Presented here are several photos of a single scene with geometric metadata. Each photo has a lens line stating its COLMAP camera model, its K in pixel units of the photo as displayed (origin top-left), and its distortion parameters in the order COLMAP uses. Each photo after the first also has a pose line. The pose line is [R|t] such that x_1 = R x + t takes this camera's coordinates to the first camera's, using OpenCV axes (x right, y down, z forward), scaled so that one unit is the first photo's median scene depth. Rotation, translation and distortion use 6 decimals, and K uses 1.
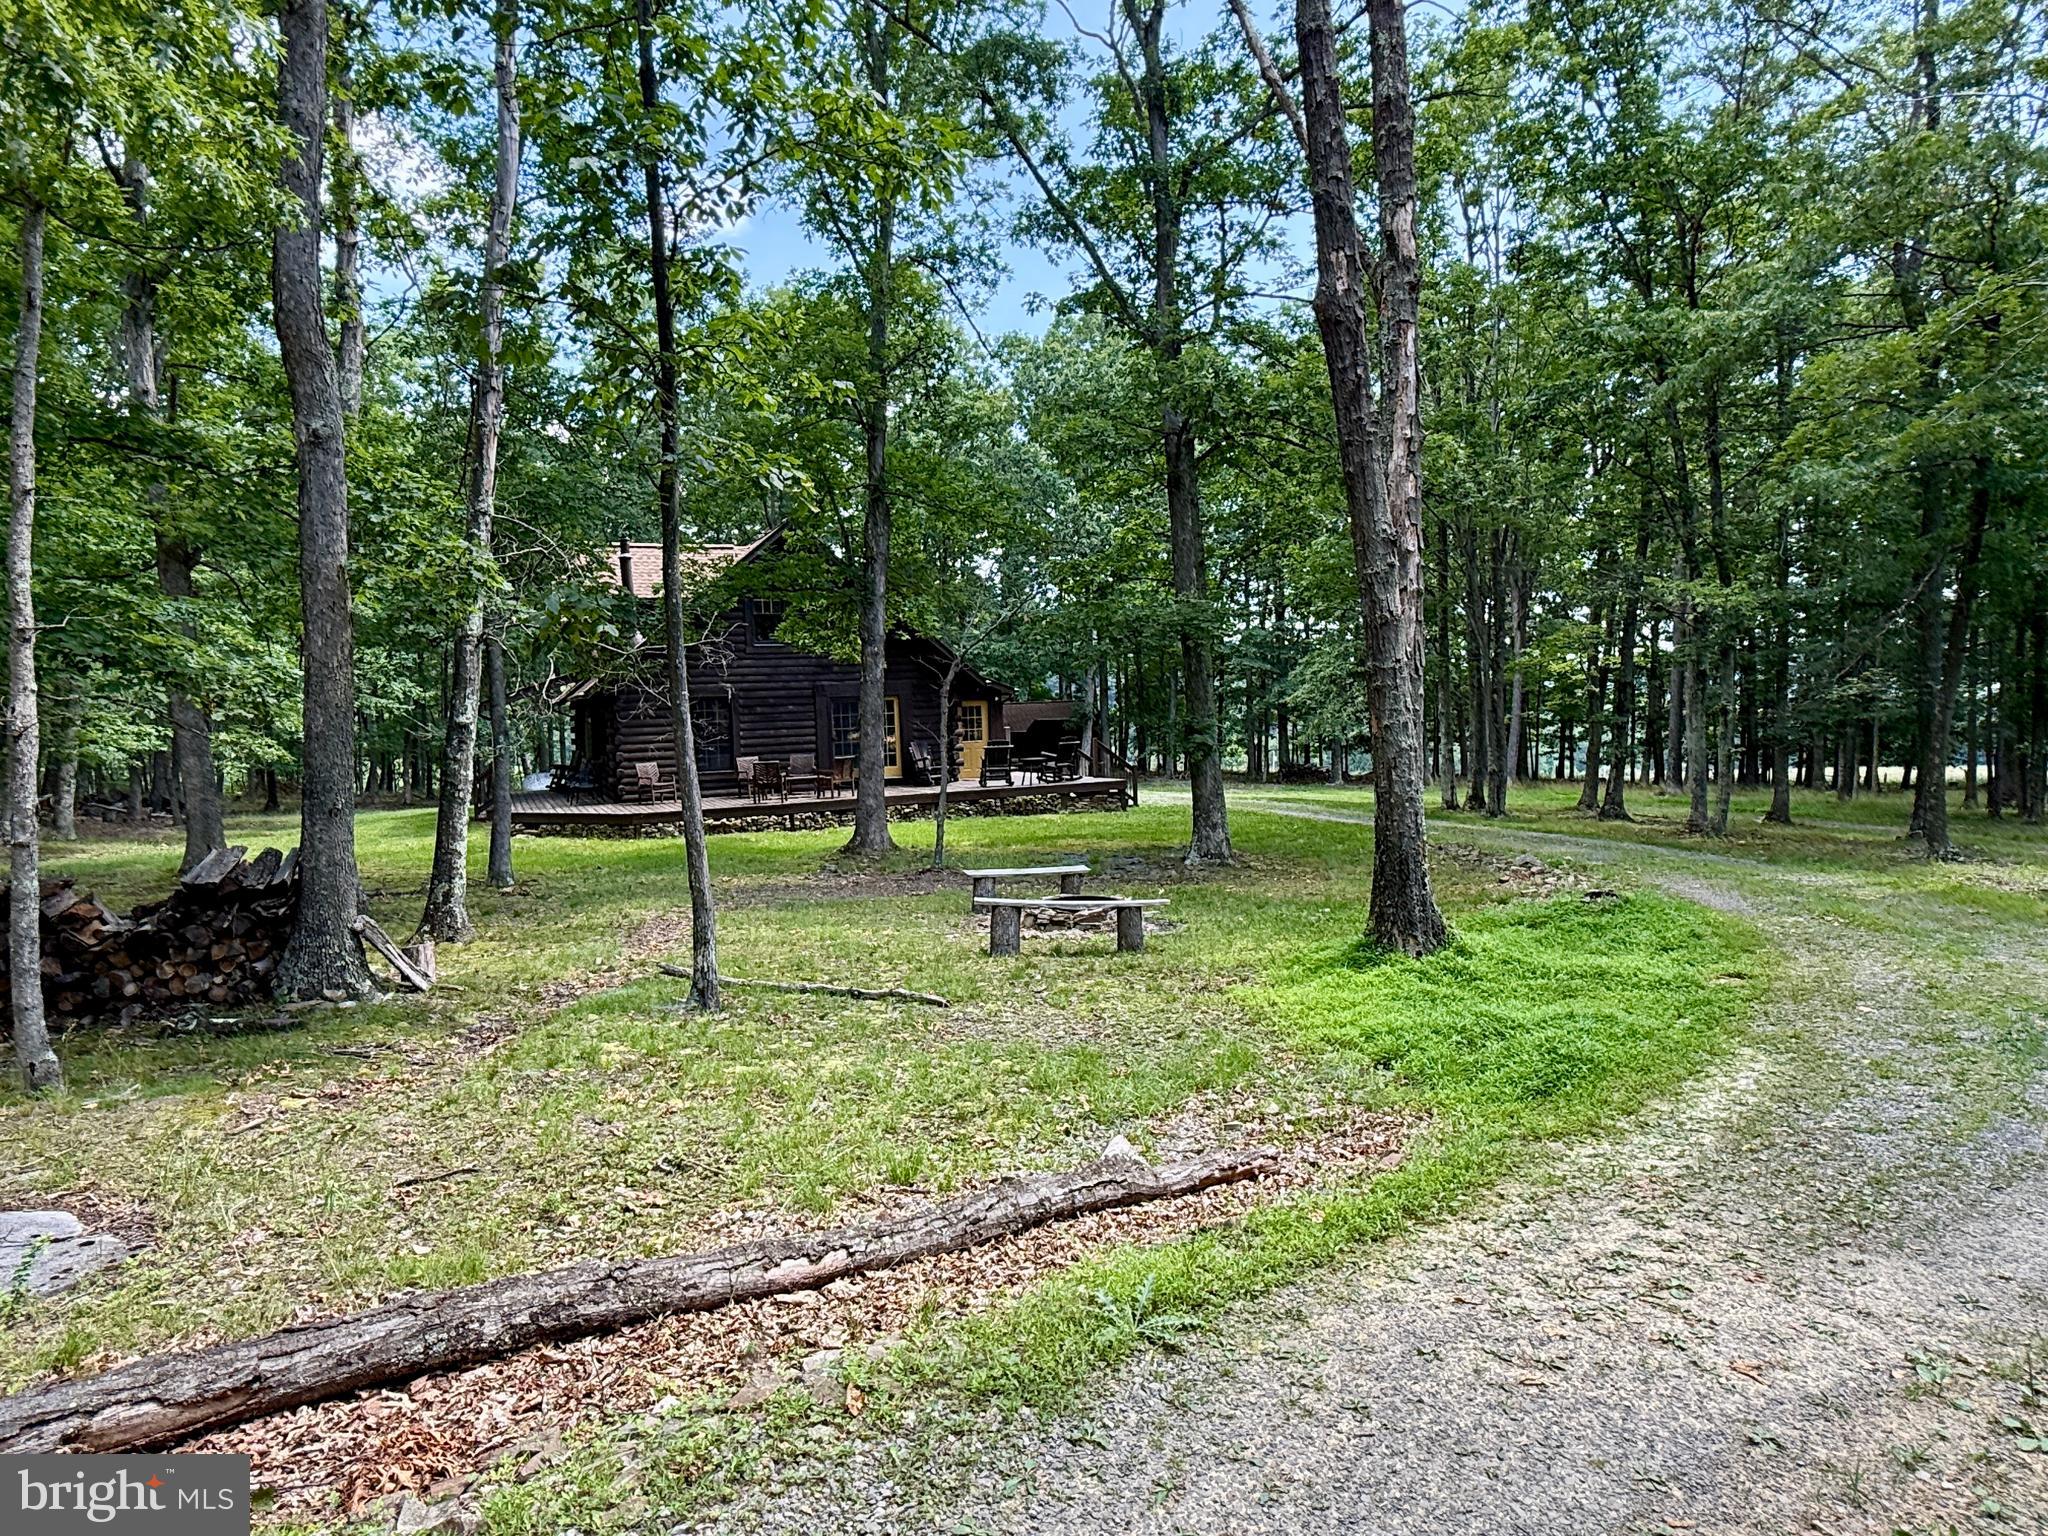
lens RADIAL K [[1201.3, 0, 1024.0], [0, 1201.3, 768.0], [0, 0, 1]] dist [-0.001526, -0.000091]
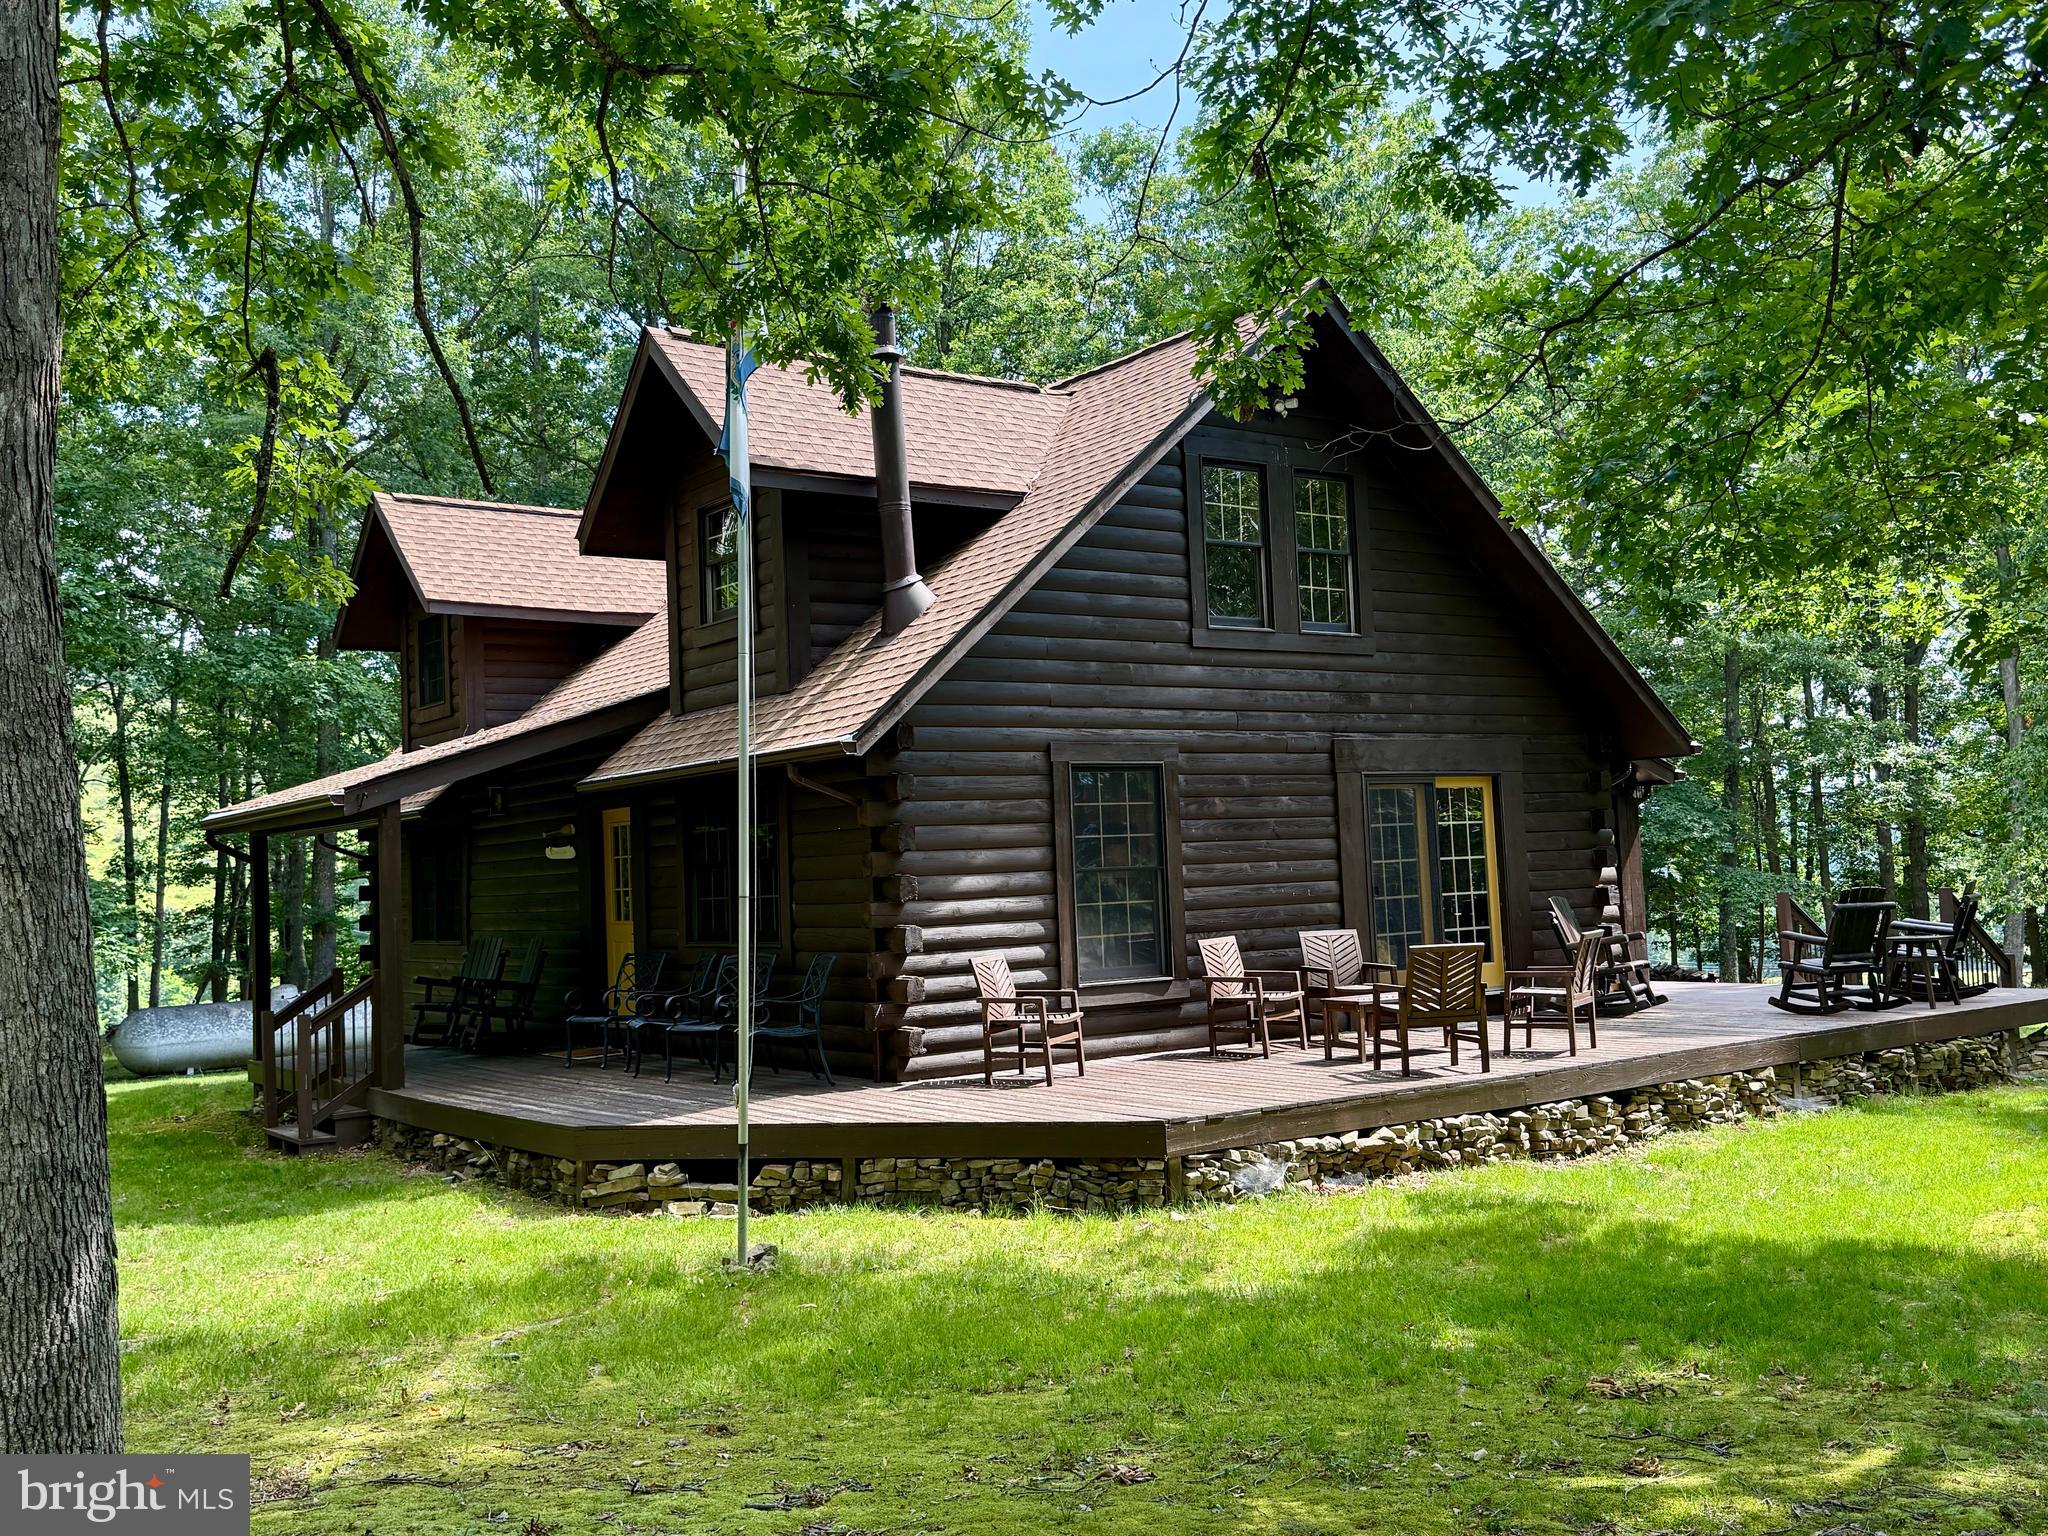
lens RADIAL K [[1864.6, 0, 1024.0], [0, 1864.6, 768.0], [0, 0, 1]] dist [0.173661, -0.351051]
pose [[0.980090, 0.007030, 0.198427, -0.402444], [0.016175, 0.993224, -0.115081, 0.003747], [-0.197892, 0.115999, 0.973336, 0.483751]]
